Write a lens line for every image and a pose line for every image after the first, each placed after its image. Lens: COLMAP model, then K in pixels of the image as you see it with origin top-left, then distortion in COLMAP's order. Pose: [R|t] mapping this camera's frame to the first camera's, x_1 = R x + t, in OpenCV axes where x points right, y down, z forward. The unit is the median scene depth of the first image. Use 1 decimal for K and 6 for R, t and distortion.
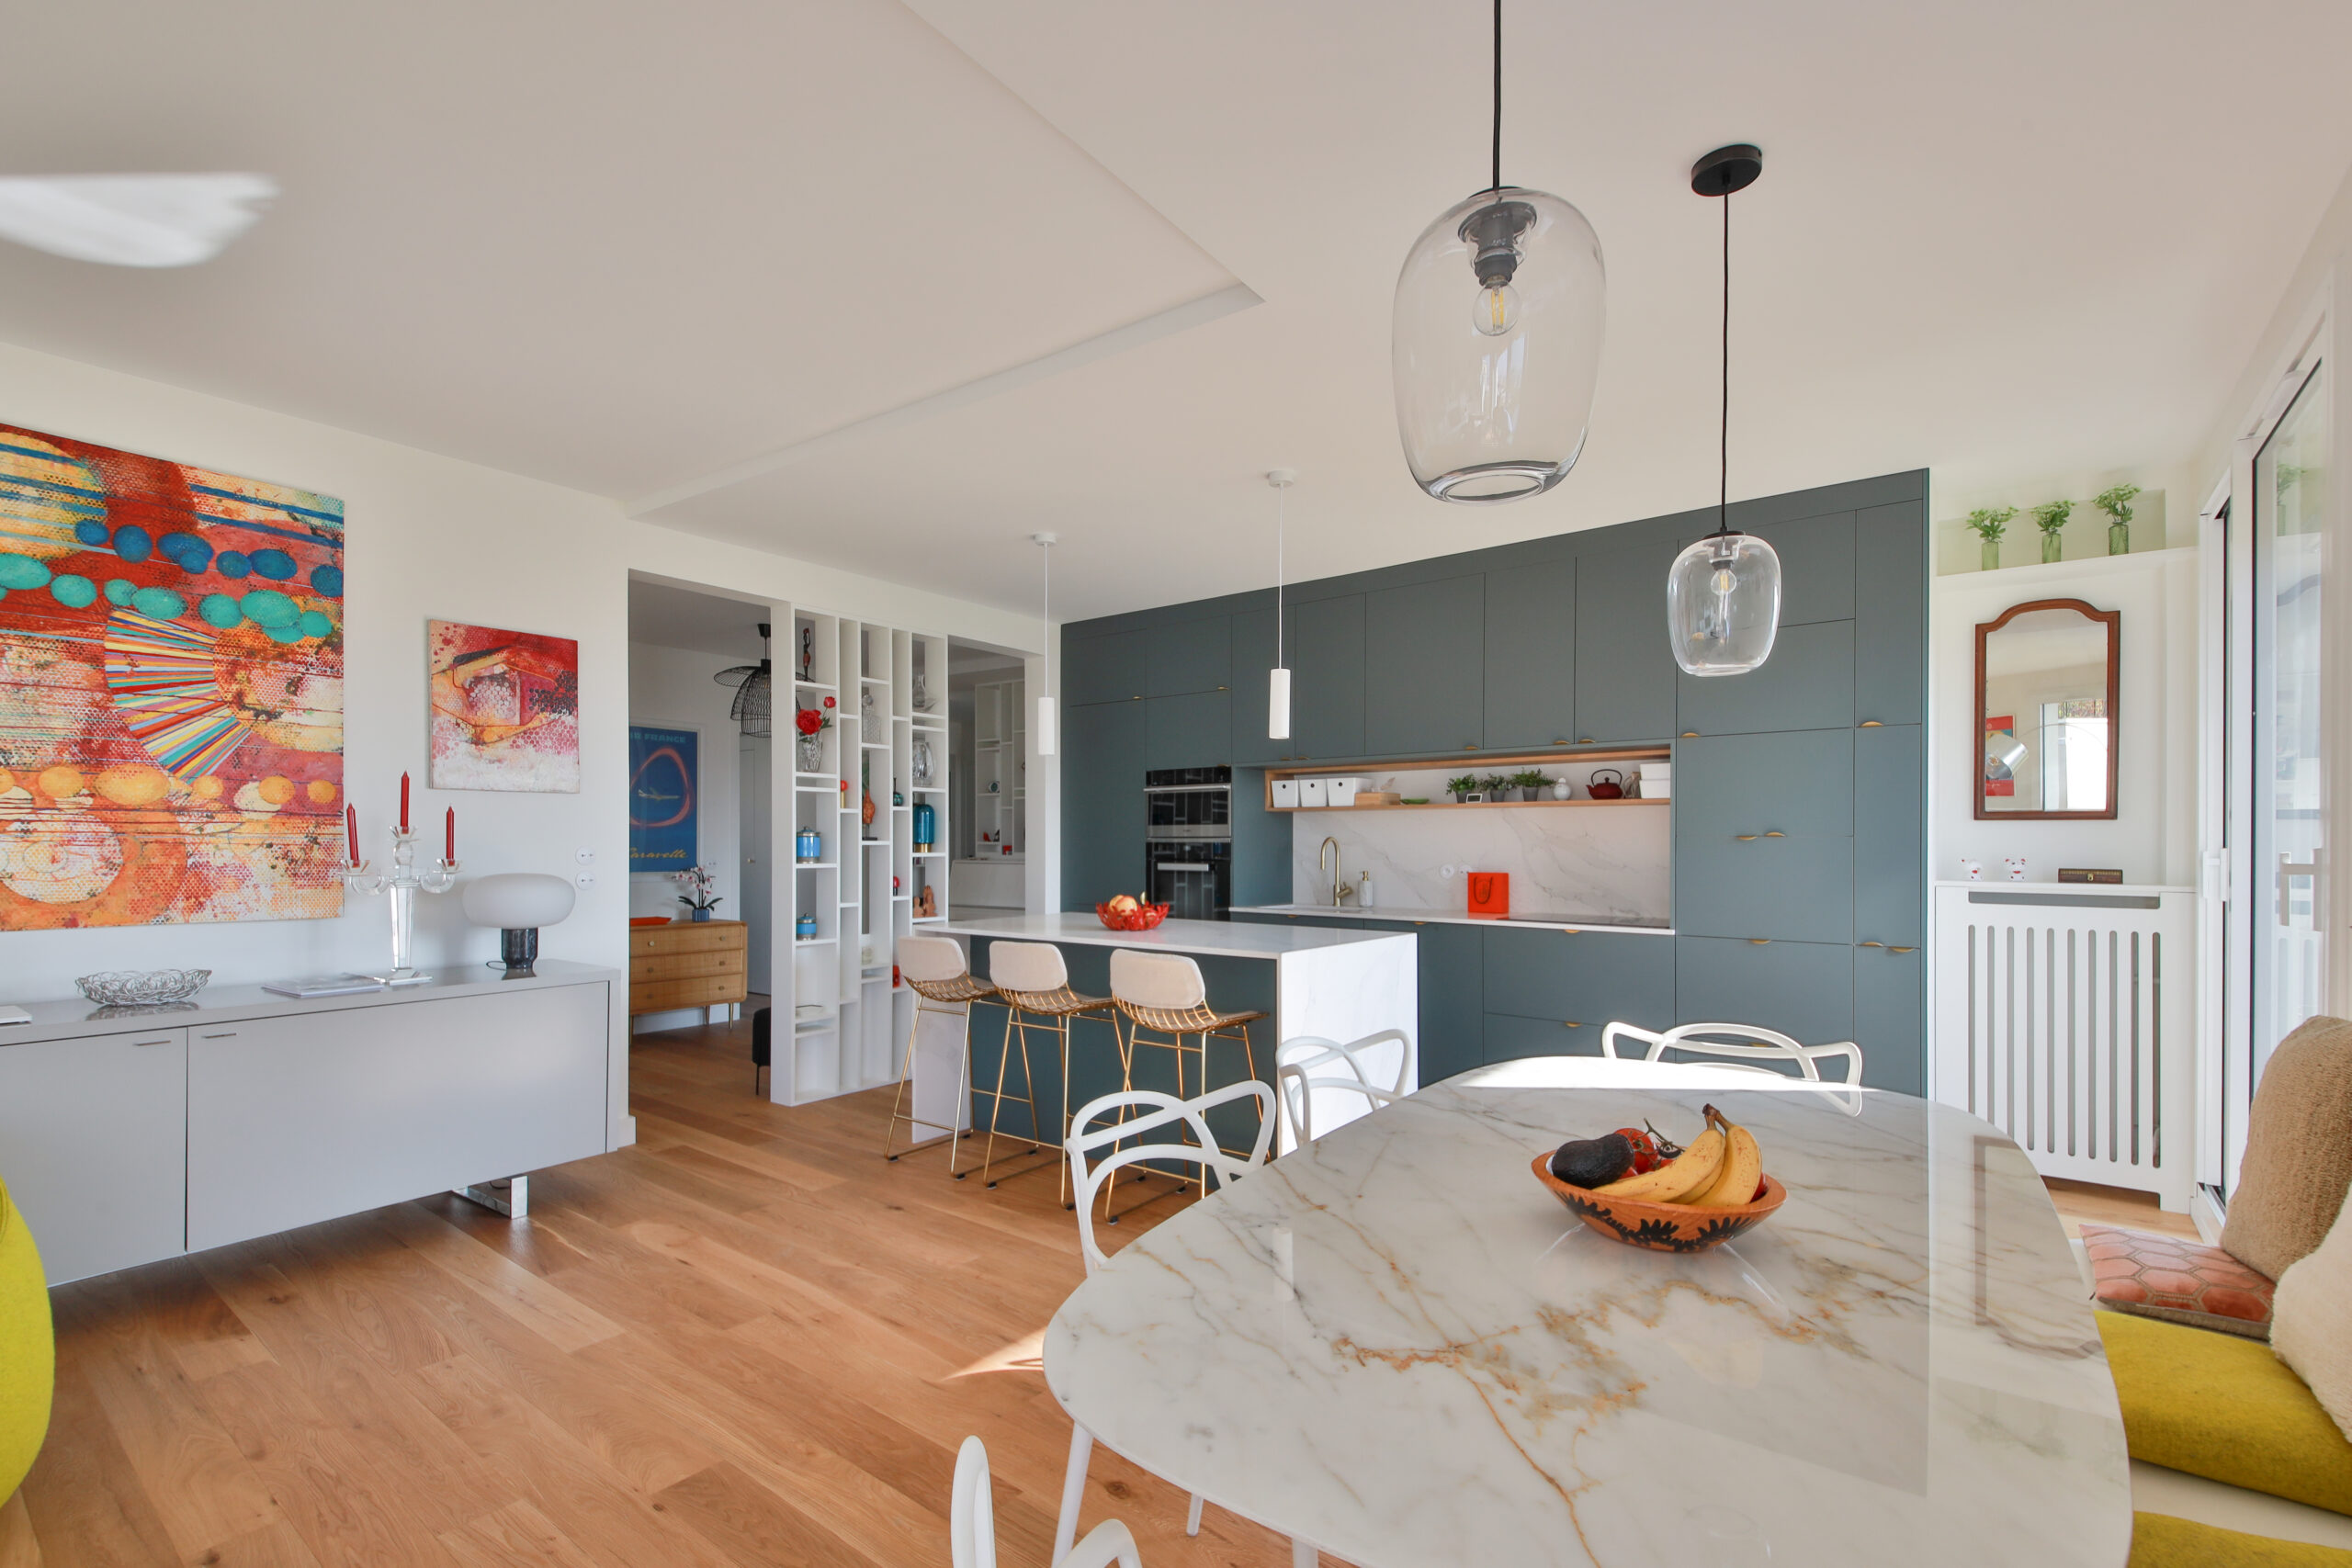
lens RADIAL K [[1057.7, 0, 1178.1], [0, 1057.7, 831.0], [0, 0, 1]] dist [0.029676, -0.023686]
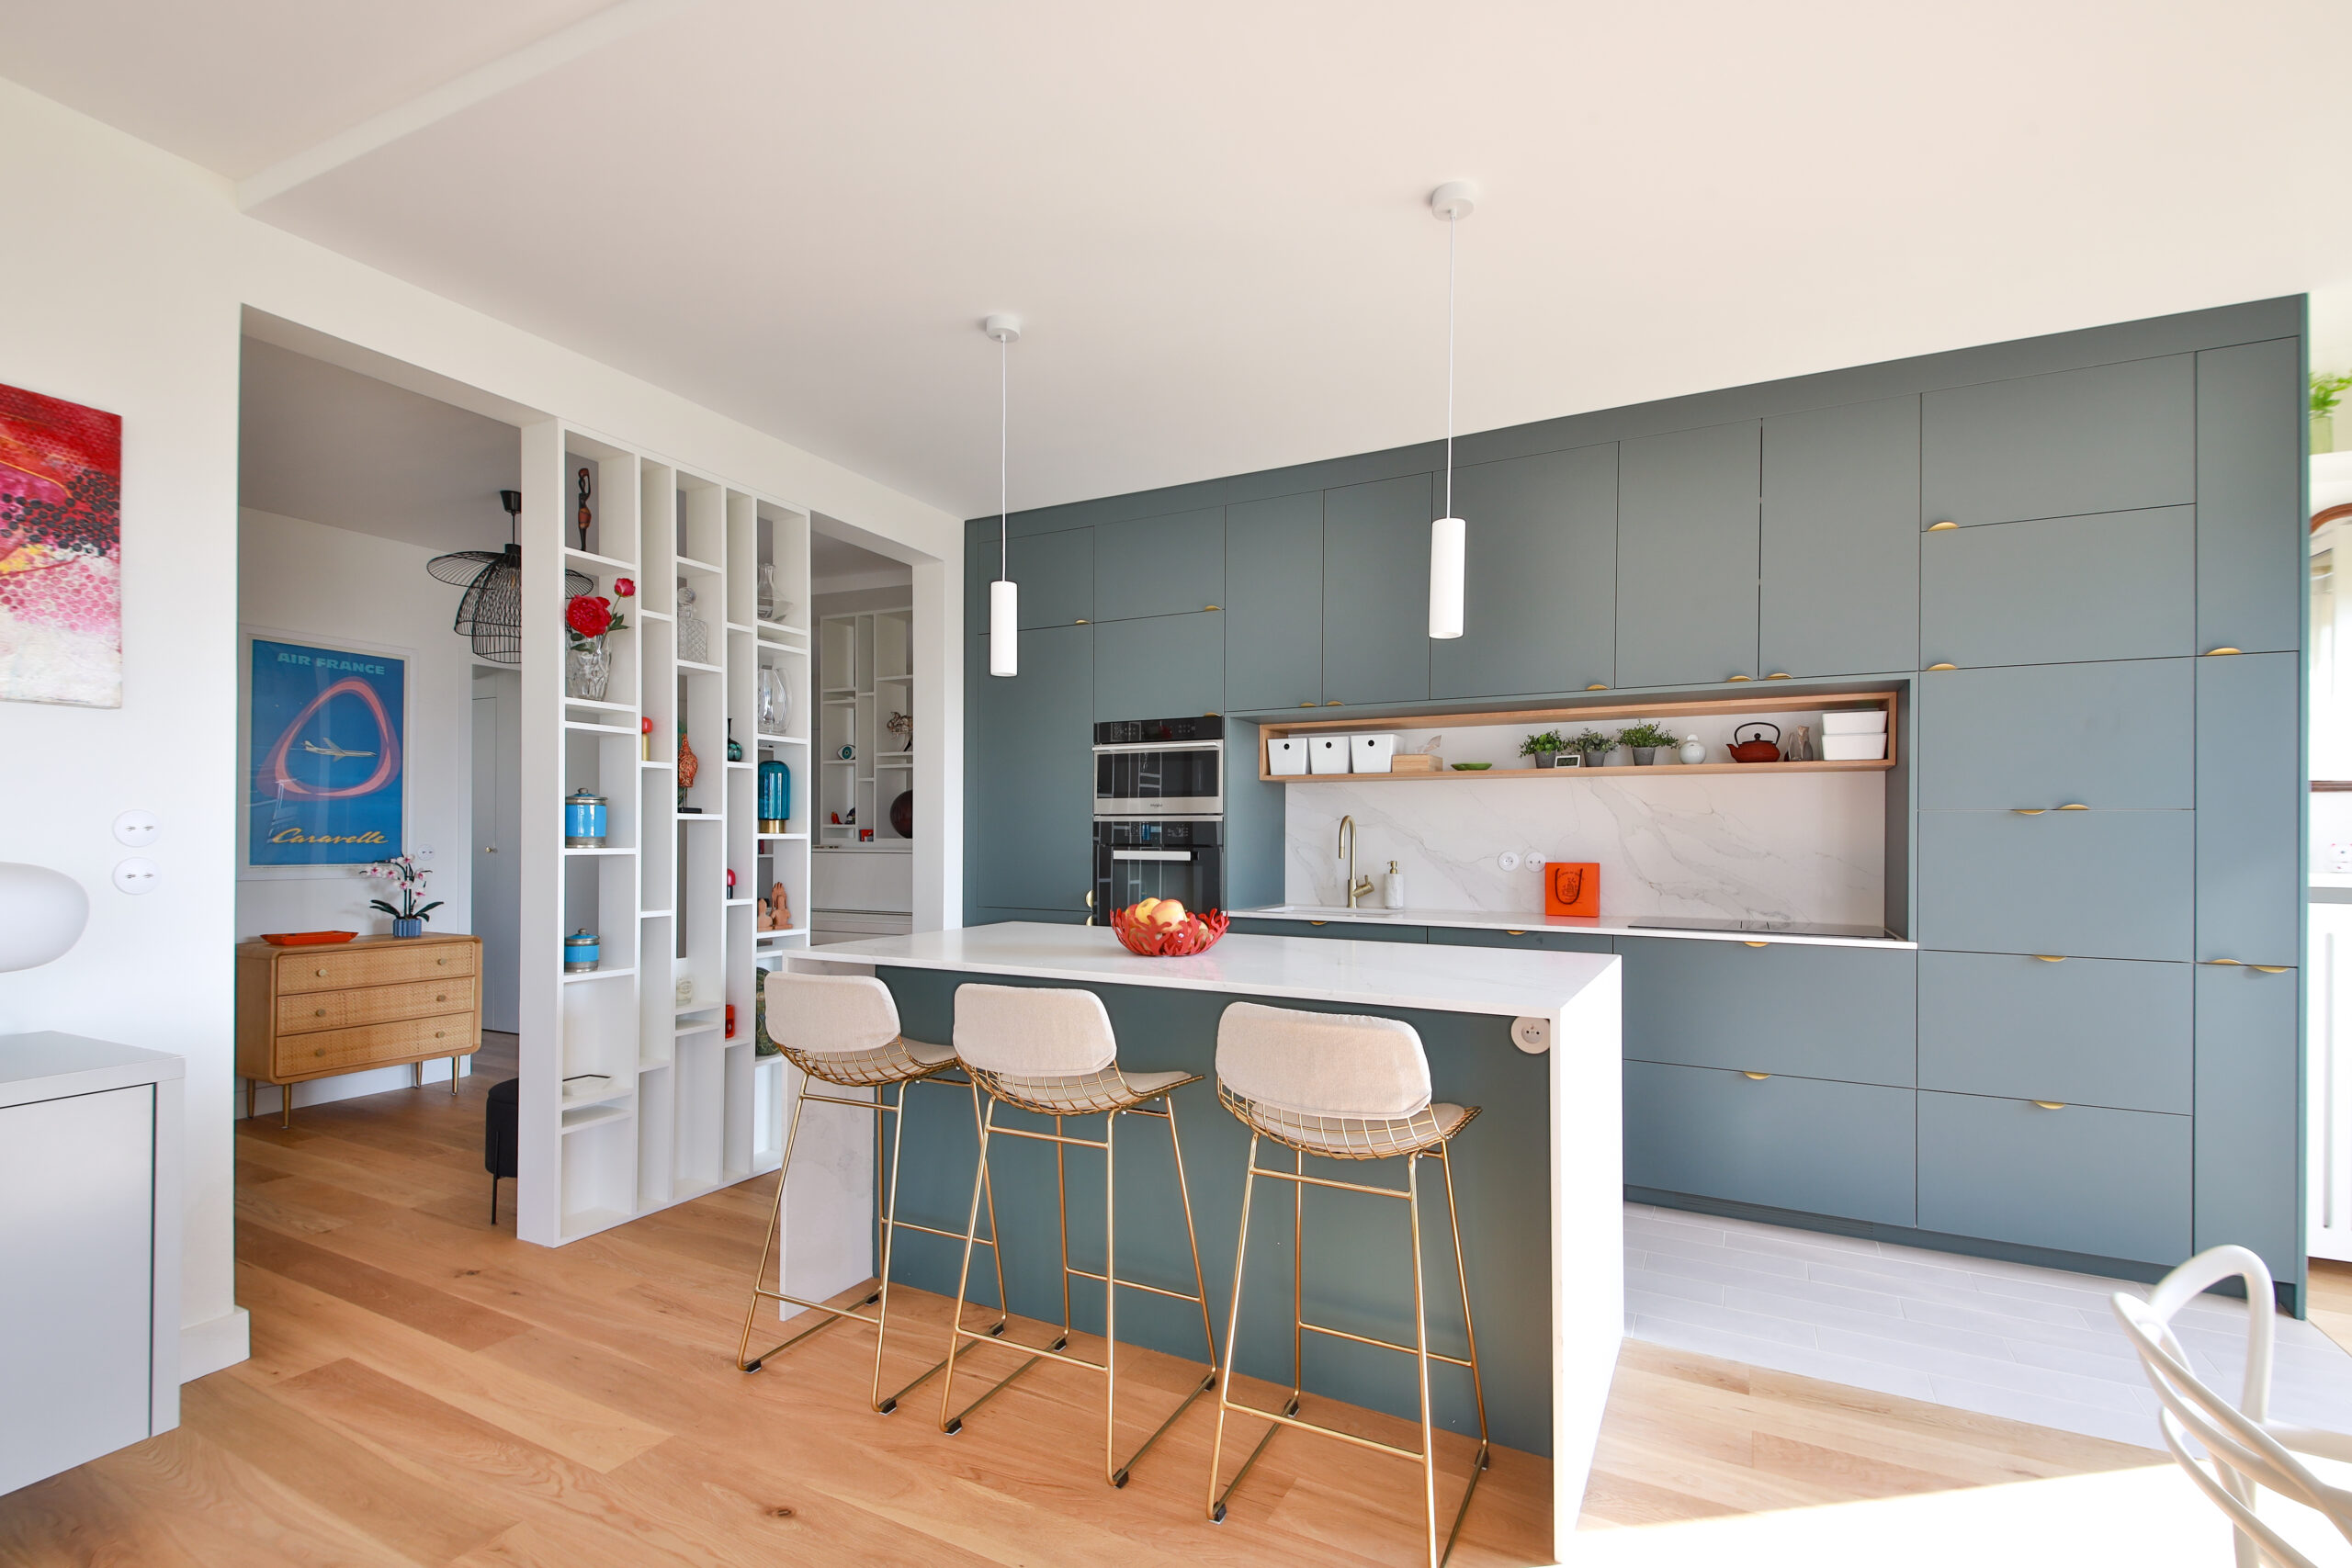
lens RADIAL K [[1057.7, 0, 1178.1], [0, 1057.7, 831.0], [0, 0, 1]] dist [0.029676, -0.023686]
pose [[0.983036, 0.005489, 0.183331, -0.120959], [-0.006182, 0.999976, 0.003212, 0.016361], [-0.183309, -0.004291, 0.983046, 0.320962]]
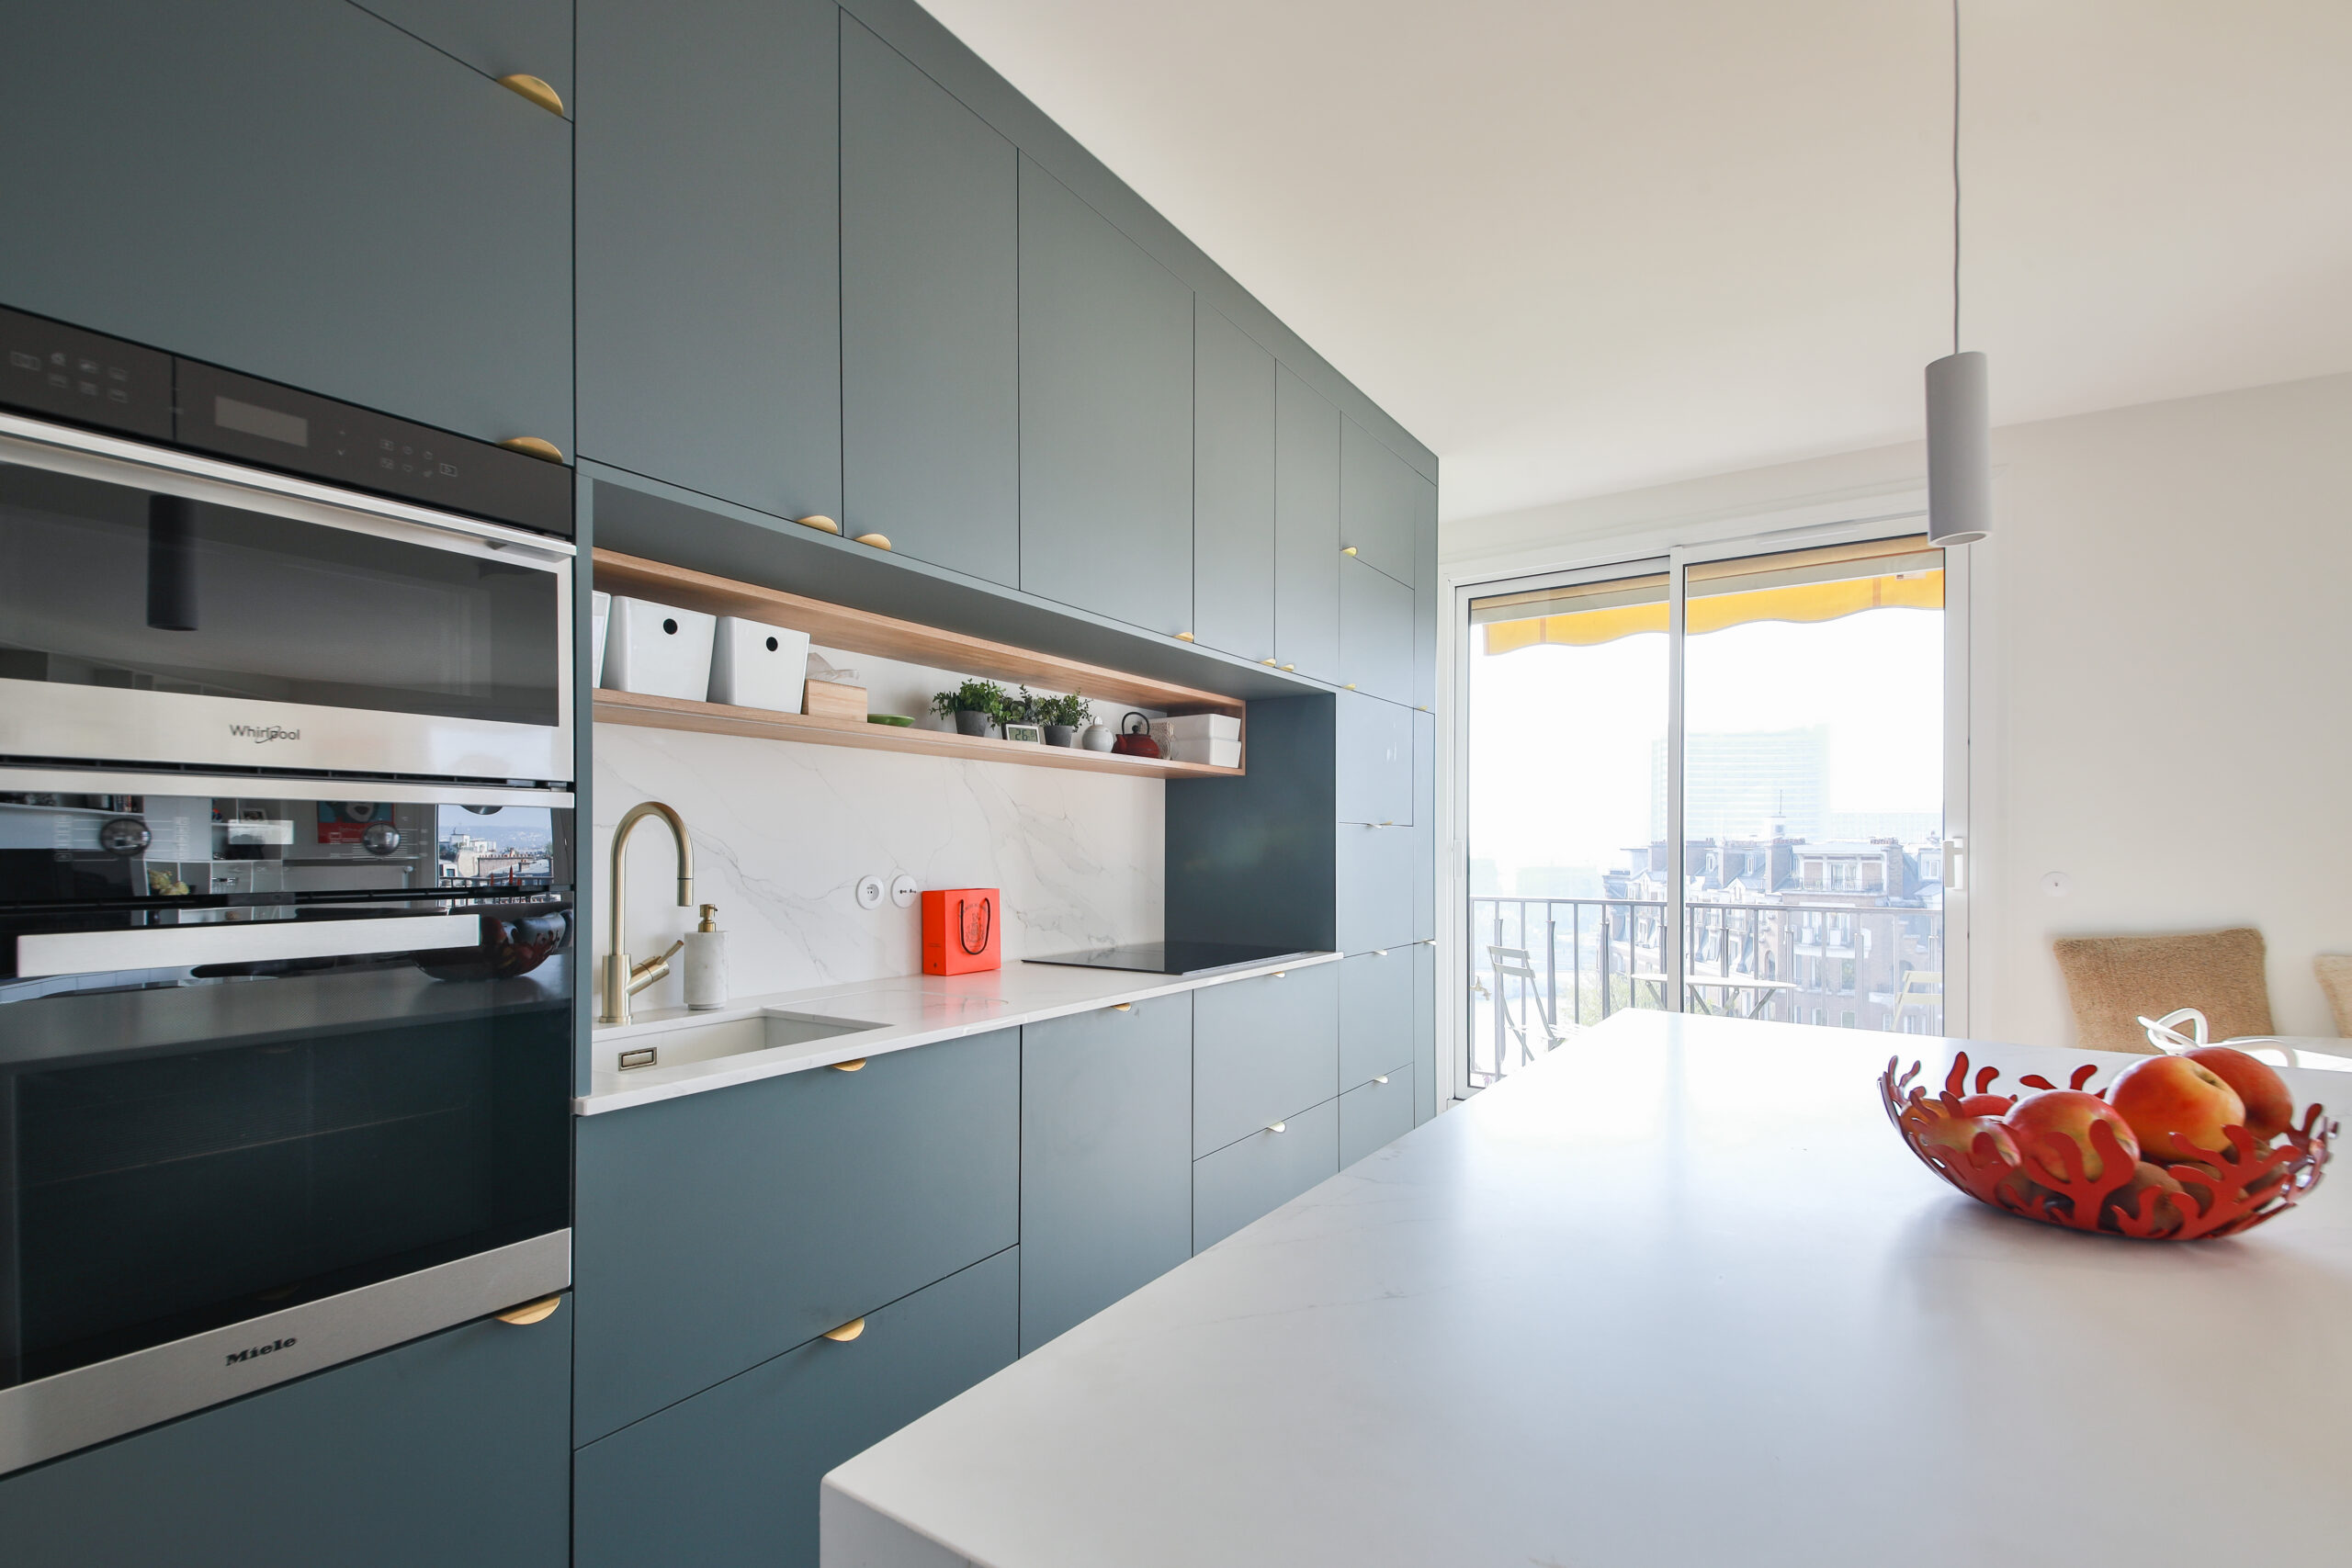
lens RADIAL K [[1077.5, 0, 1166.6], [0, 1077.5, 852.0], [0, 0, 1]] dist [0.029983, -0.000050]
pose [[-0.072584, -0.003713, 0.997355, -0.206043], [-0.008283, 0.999961, 0.003120, 0.019813], [-0.997328, -0.008035, -0.072612, 0.960299]]
